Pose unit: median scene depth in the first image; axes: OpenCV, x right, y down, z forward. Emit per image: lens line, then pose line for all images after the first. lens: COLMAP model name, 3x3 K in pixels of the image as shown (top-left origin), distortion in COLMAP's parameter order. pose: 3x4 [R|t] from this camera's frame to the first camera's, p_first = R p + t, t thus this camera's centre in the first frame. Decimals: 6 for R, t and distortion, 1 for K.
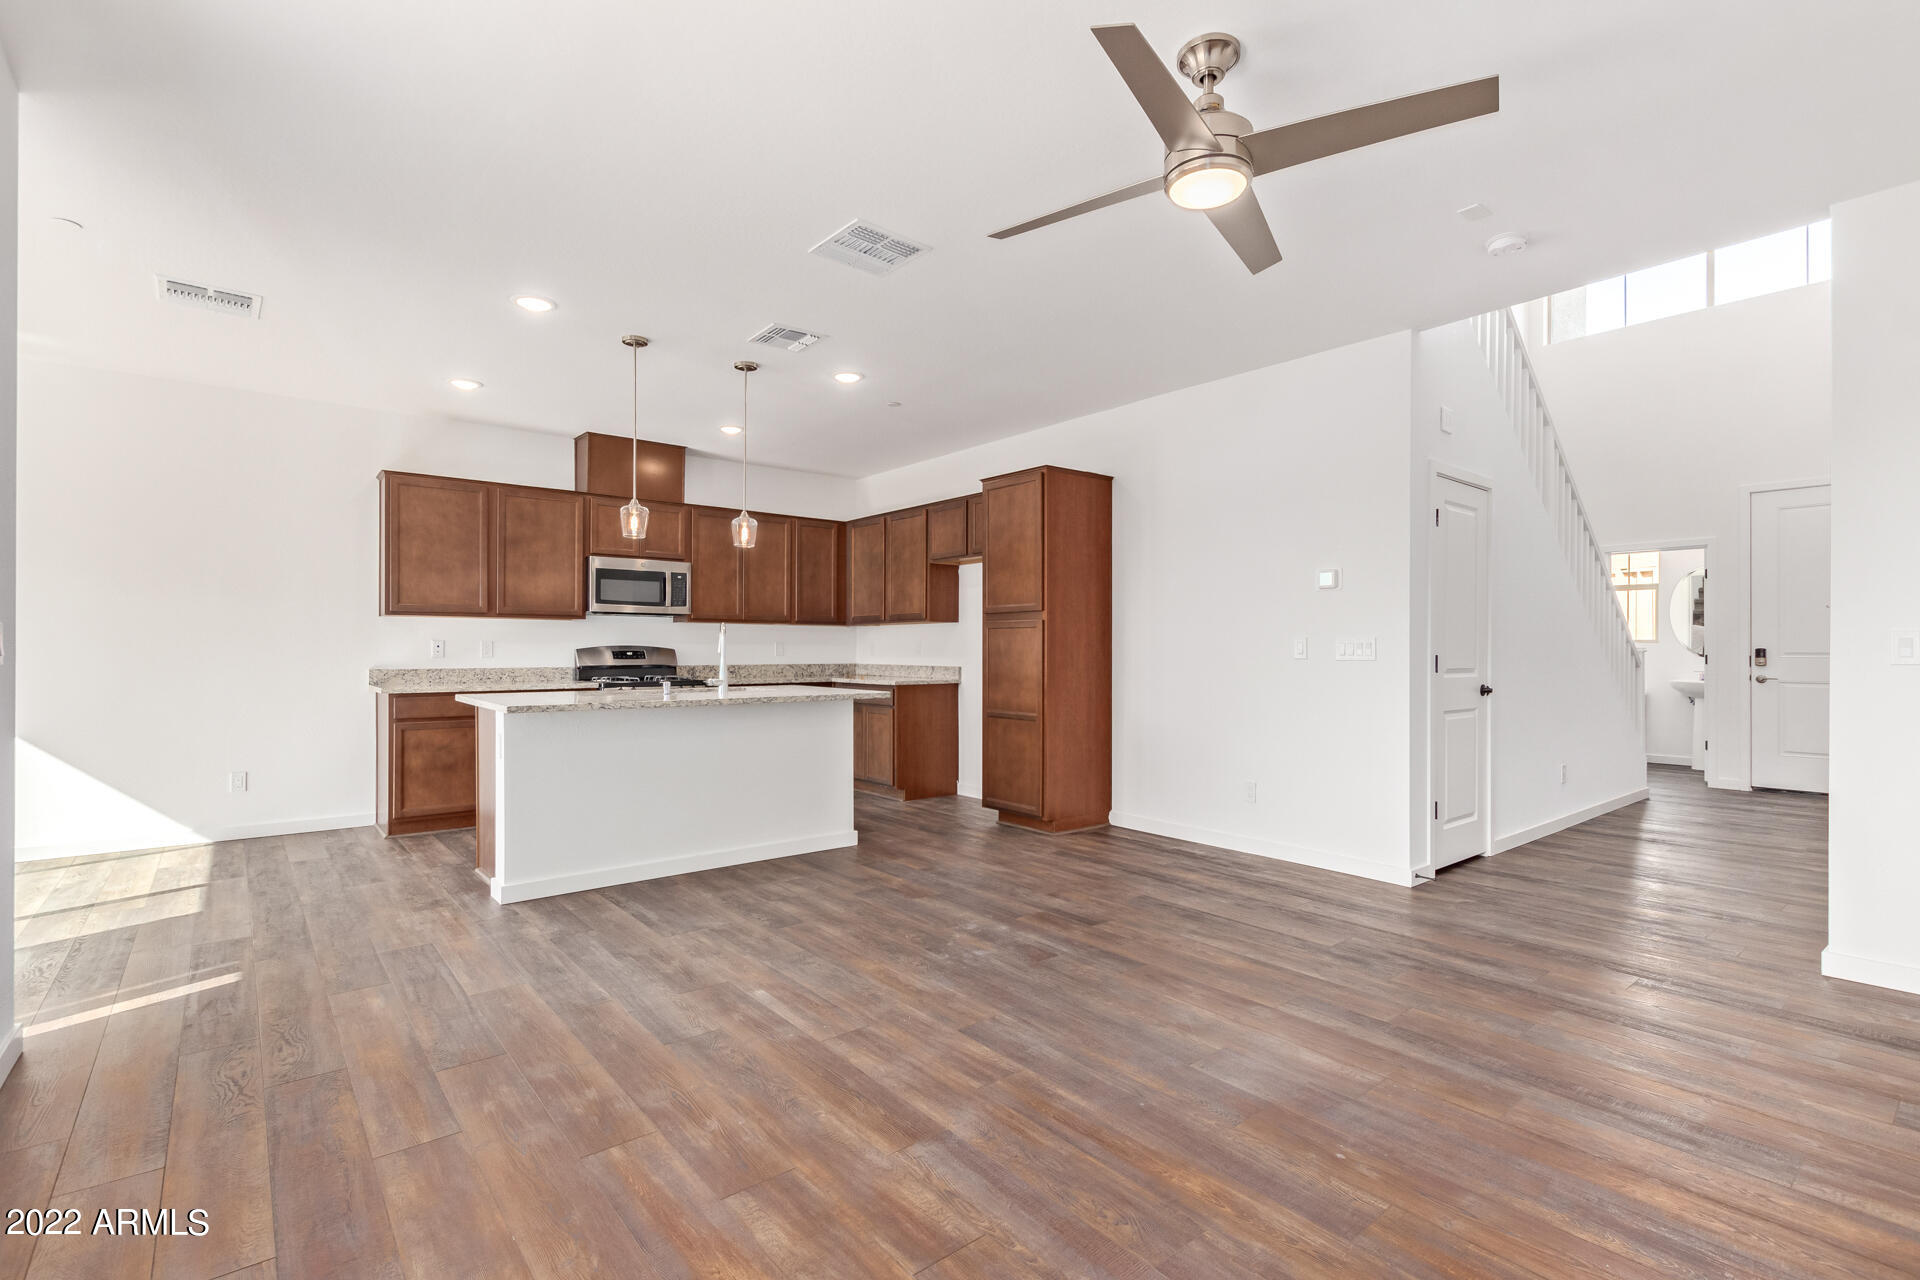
lens RADIAL K [[875.4, 0, 961.9], [0, 875.4, 650.0], [0, 0, 1]] dist [0.007917, -0.004125]
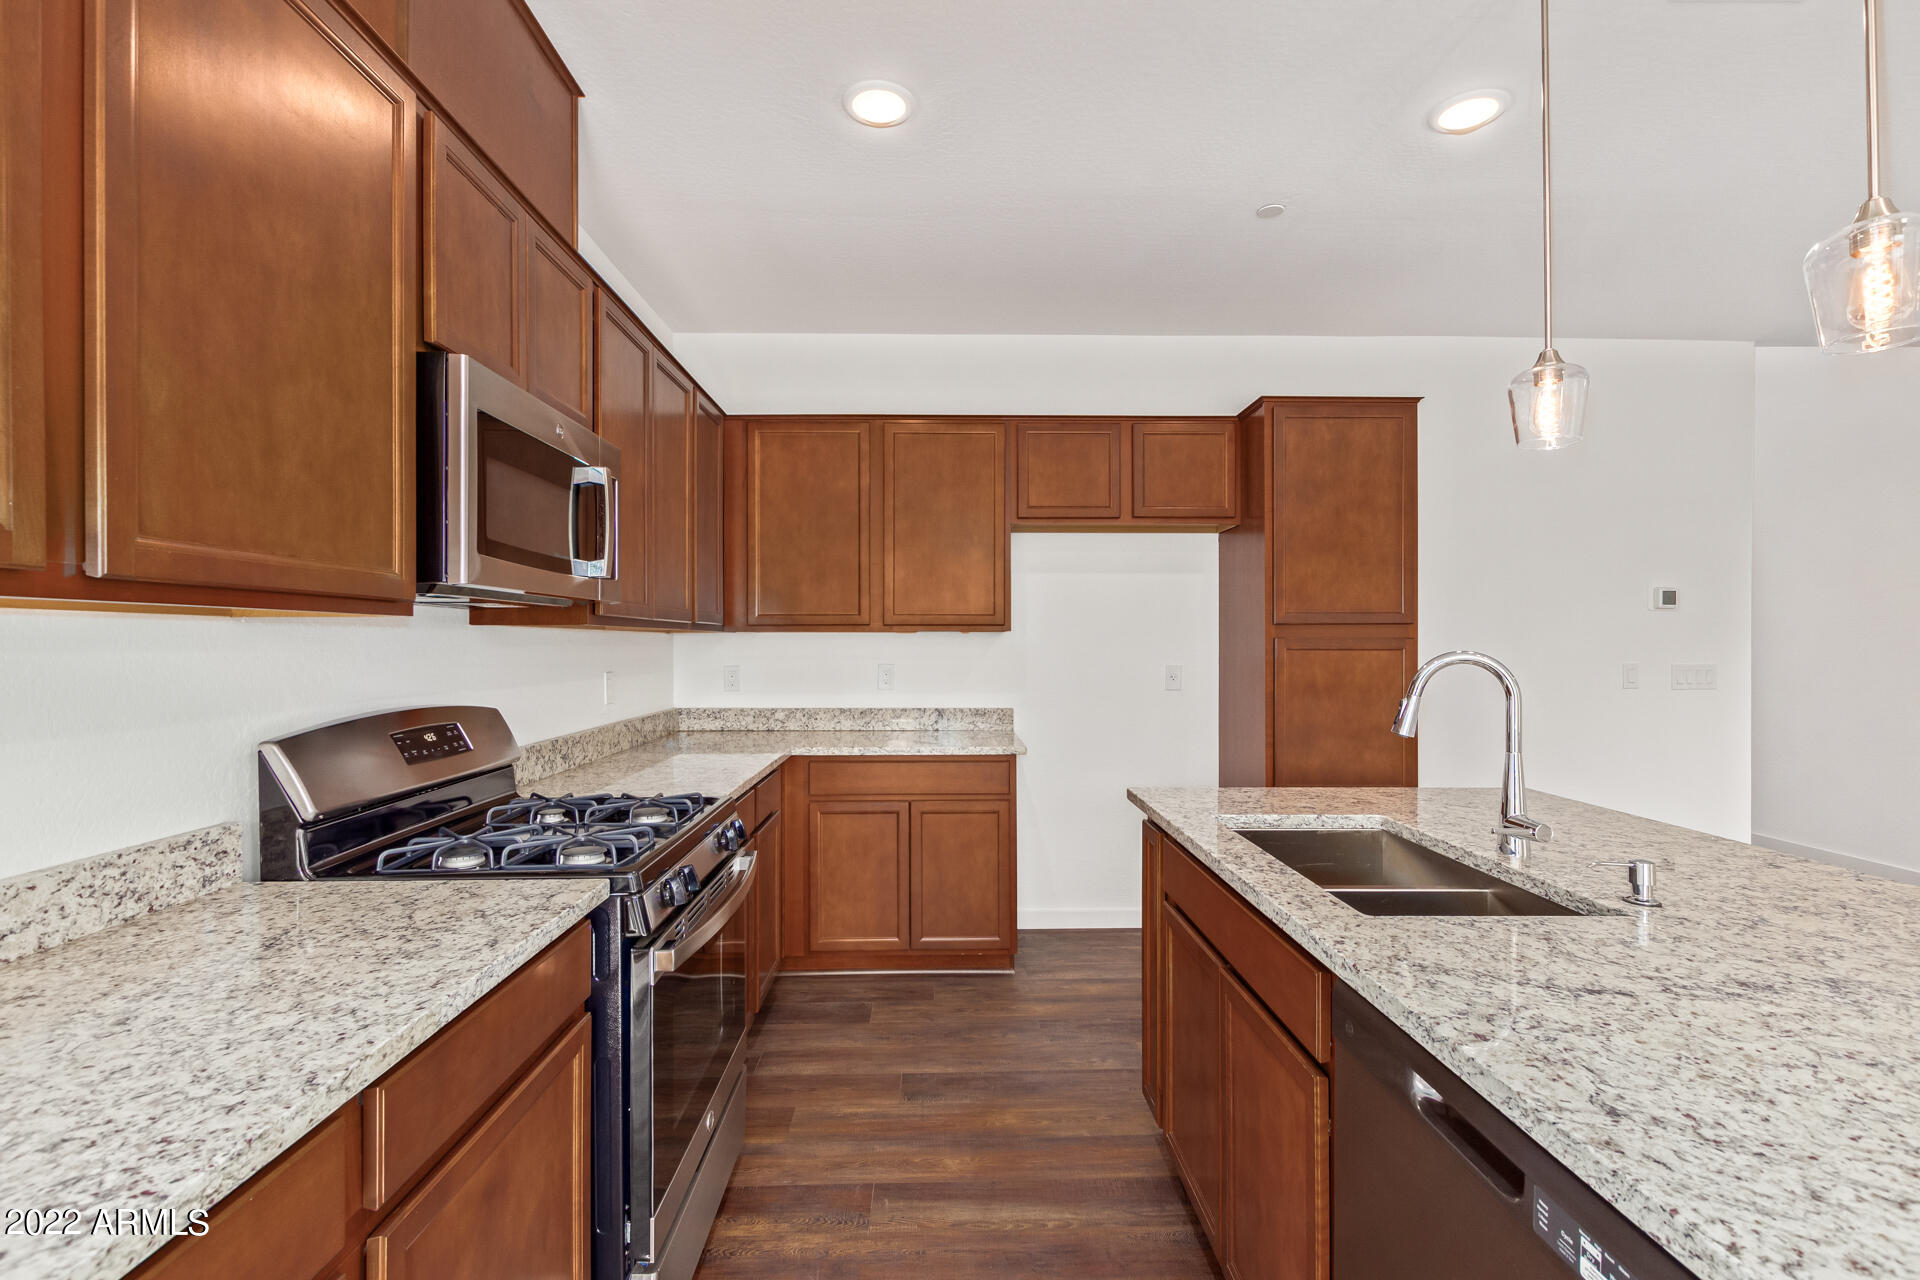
lens RADIAL K [[875.4, 0, 961.7], [0, 875.4, 641.9], [0, 0, 1]] dist [0.007917, -0.004125]
pose [[0.617855, -0.002278, 0.786289, -0.563959], [-0.000034, 0.999996, 0.002924, -0.031065], [-0.786292, -0.001834, 0.617852, 0.790443]]
